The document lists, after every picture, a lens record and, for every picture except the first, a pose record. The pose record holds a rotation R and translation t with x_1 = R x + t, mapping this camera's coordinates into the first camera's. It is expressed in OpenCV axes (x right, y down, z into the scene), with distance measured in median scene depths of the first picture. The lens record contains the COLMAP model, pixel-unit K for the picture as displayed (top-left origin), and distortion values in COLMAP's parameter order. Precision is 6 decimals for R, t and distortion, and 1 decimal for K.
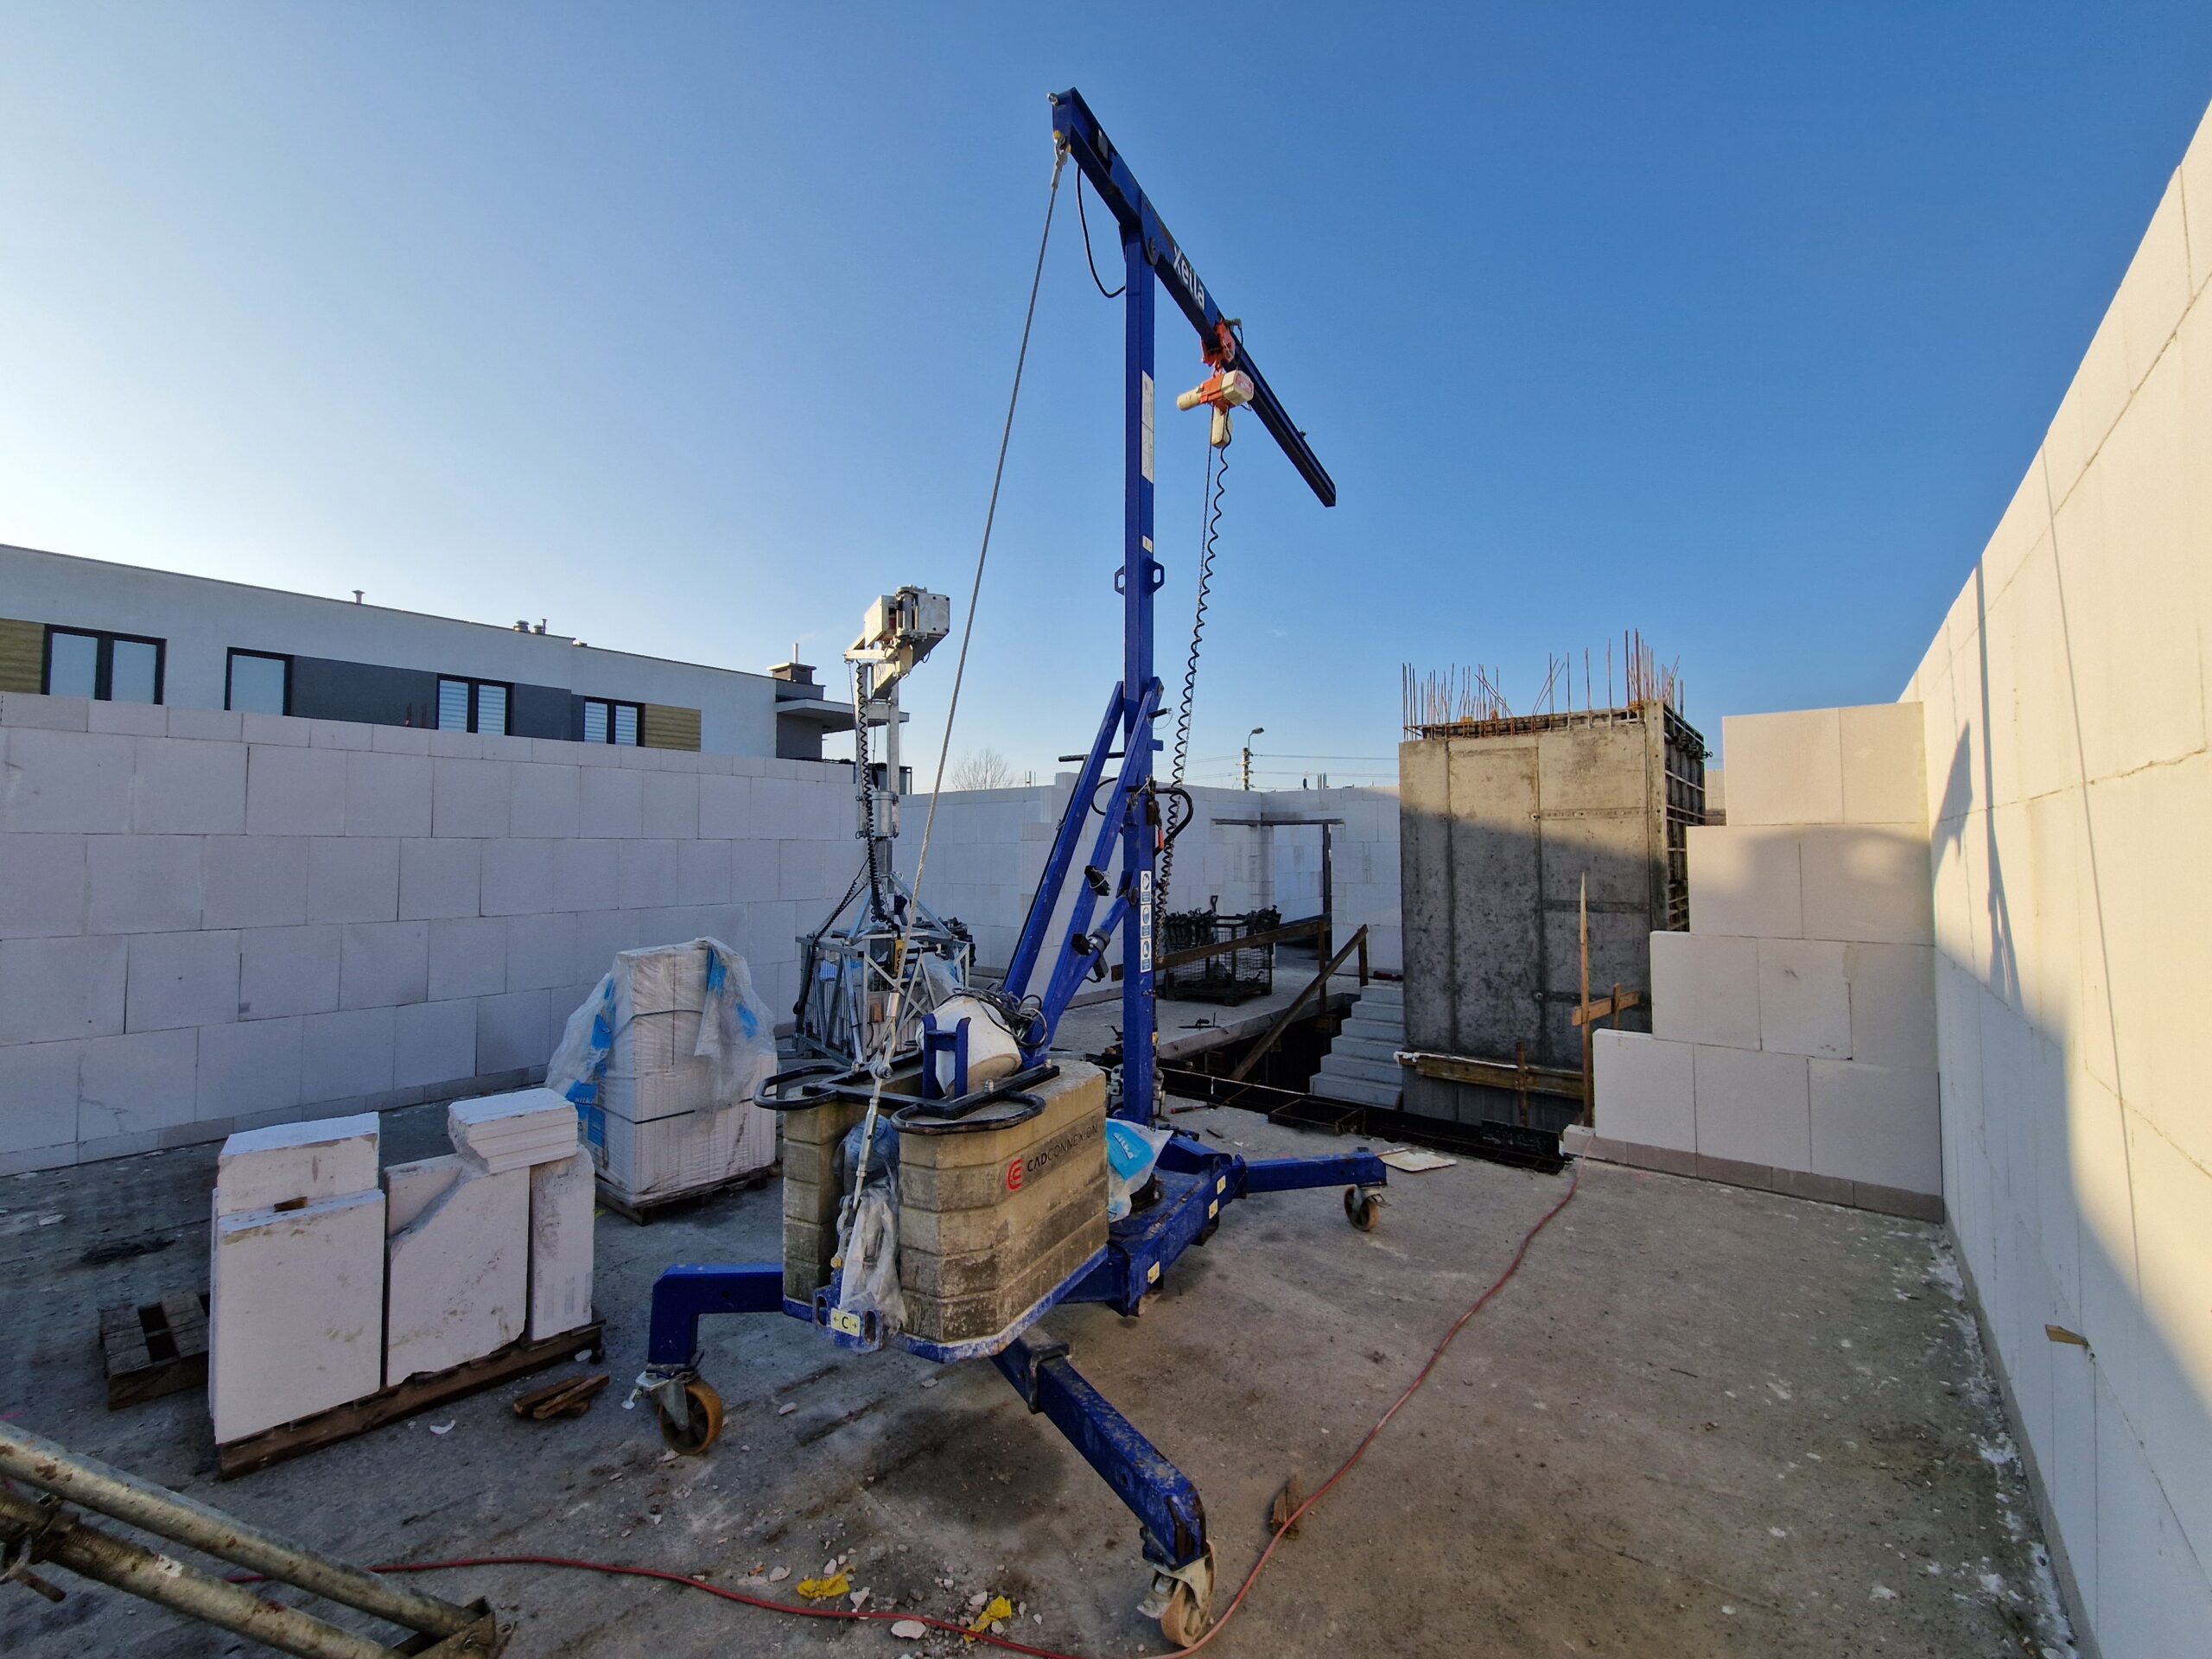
lens RADIAL K [[890.6, 0, 1107.5], [0, 890.6, 811.8], [0, 0, 1]] dist [0.001772, -0.000449]
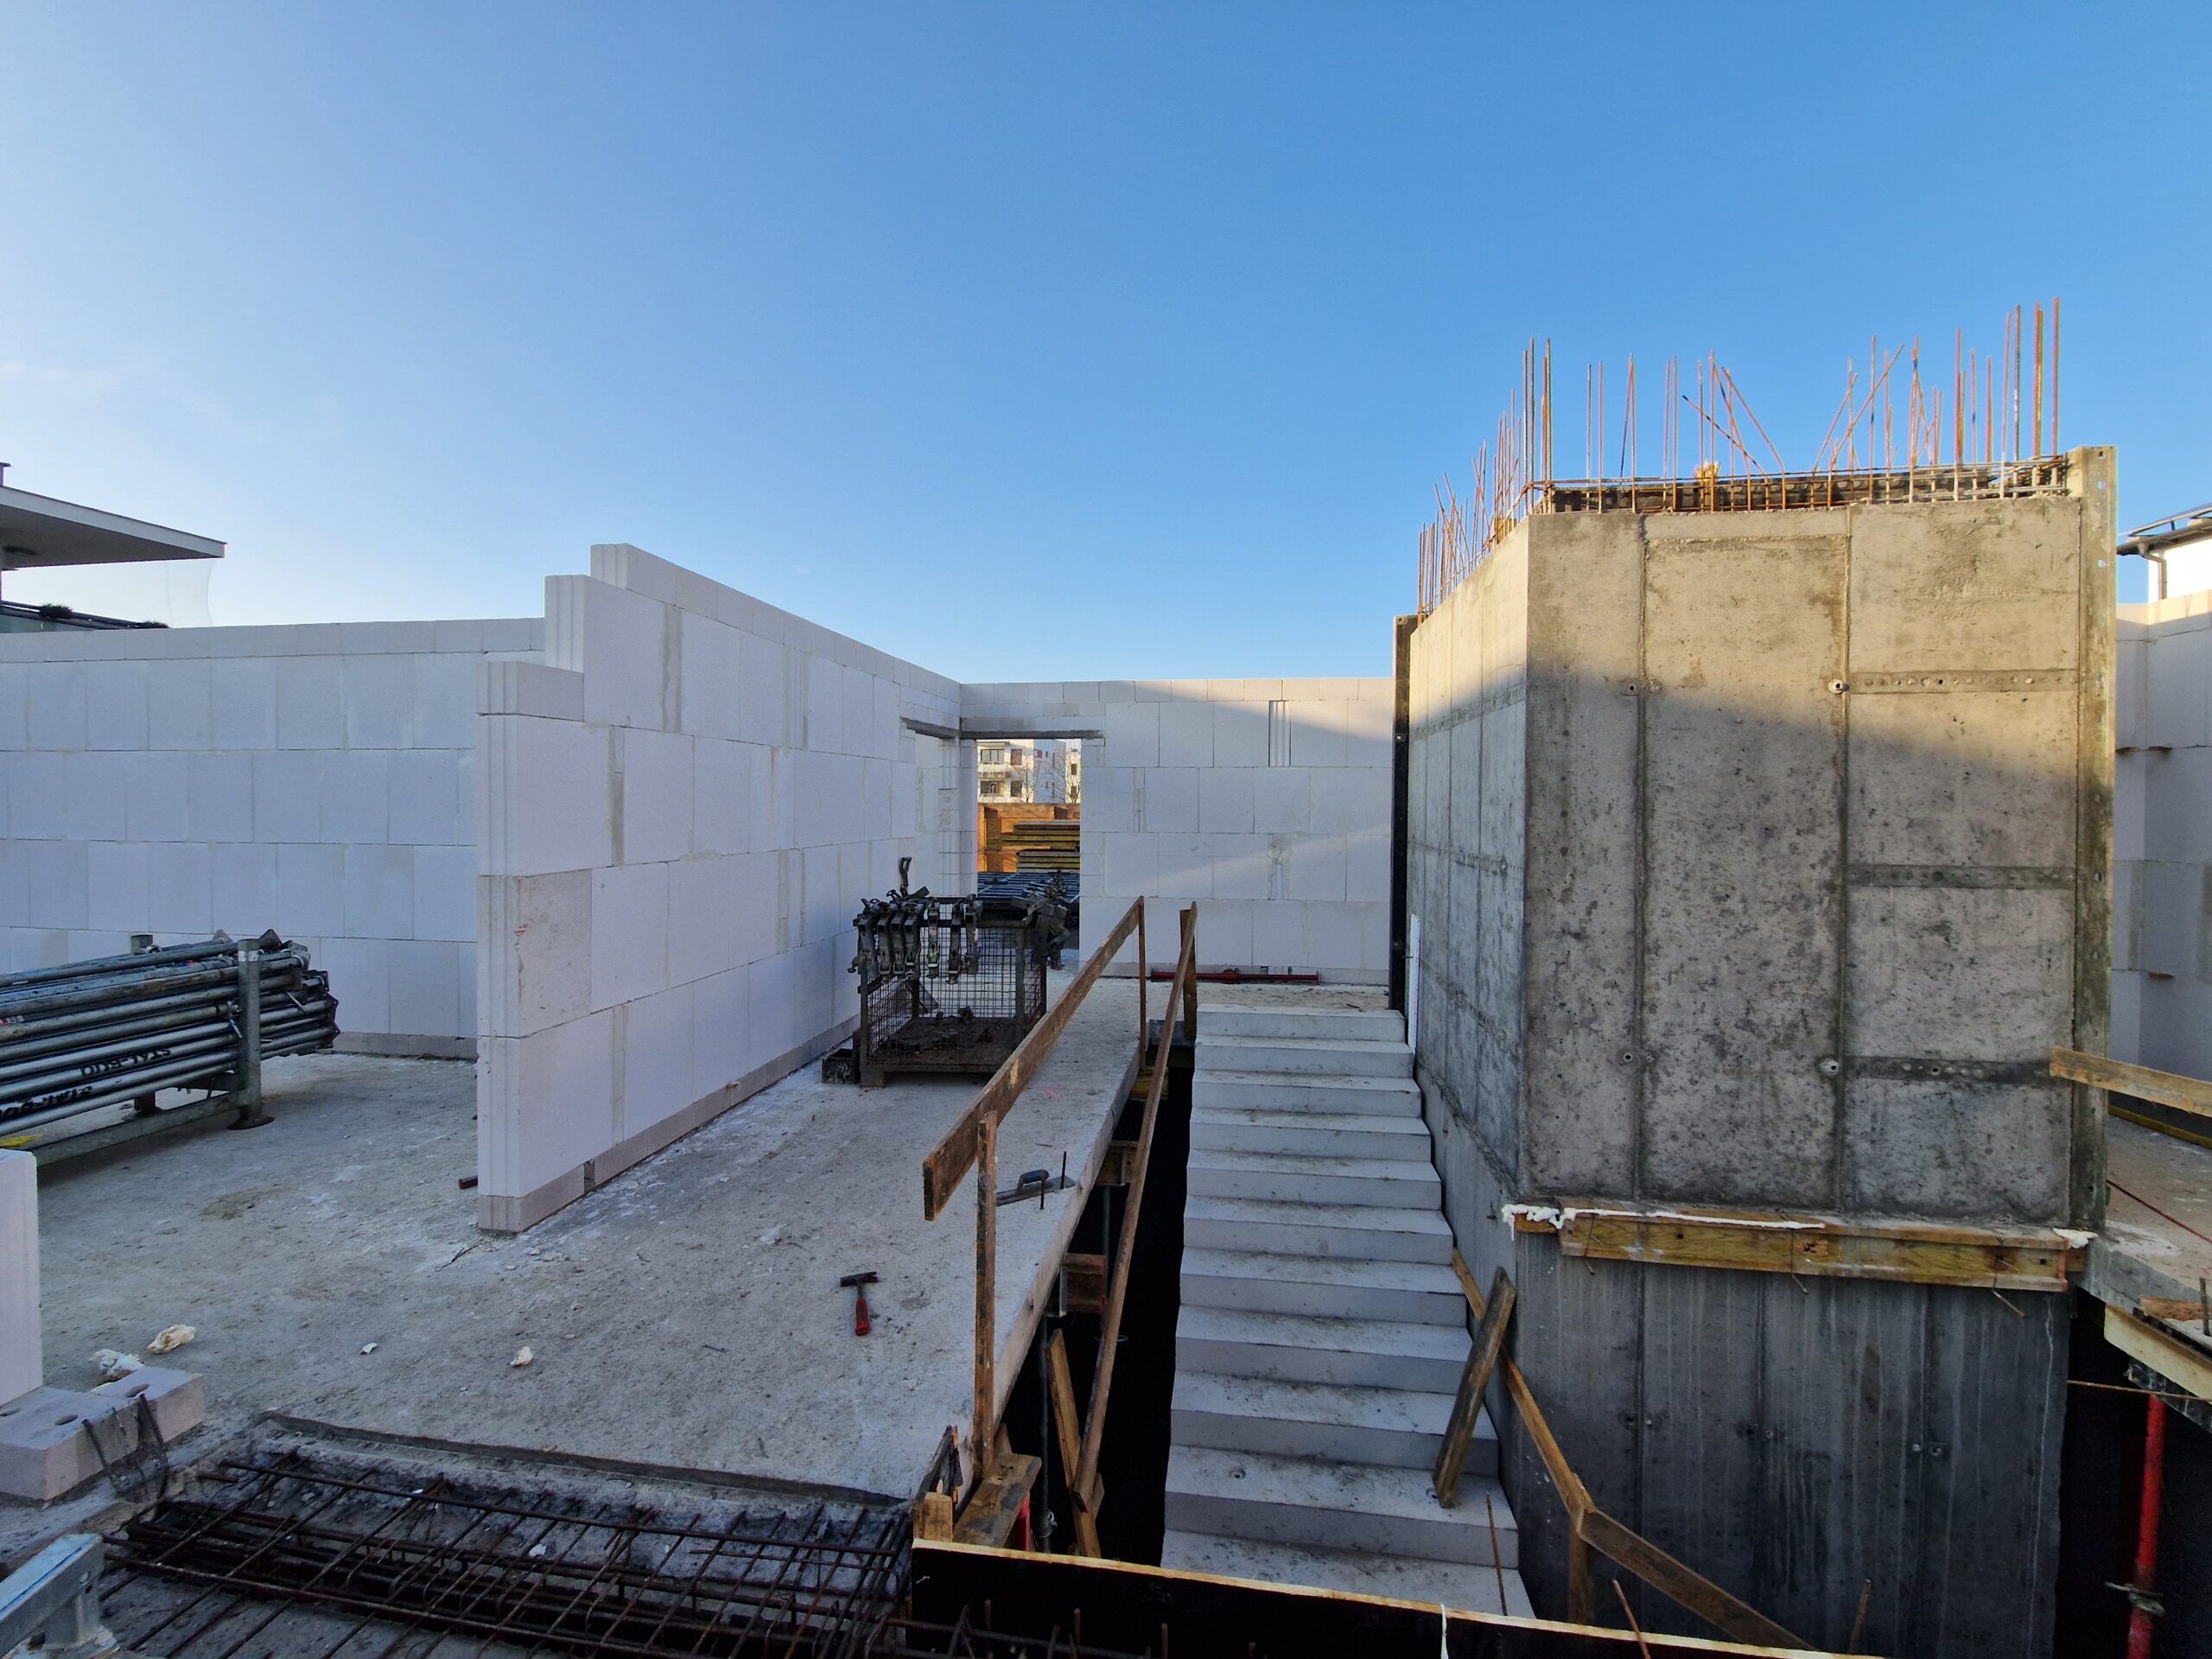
lens RADIAL K [[890.6, 0, 1107.5], [0, 890.6, 811.8], [0, 0, 1]] dist [0.001772, -0.000449]
pose [[0.863695, 0.000474, 0.504015, -0.082636], [-0.029761, 0.998303, 0.050062, 0.057868], [-0.503136, -0.058239, 0.862243, 0.772073]]
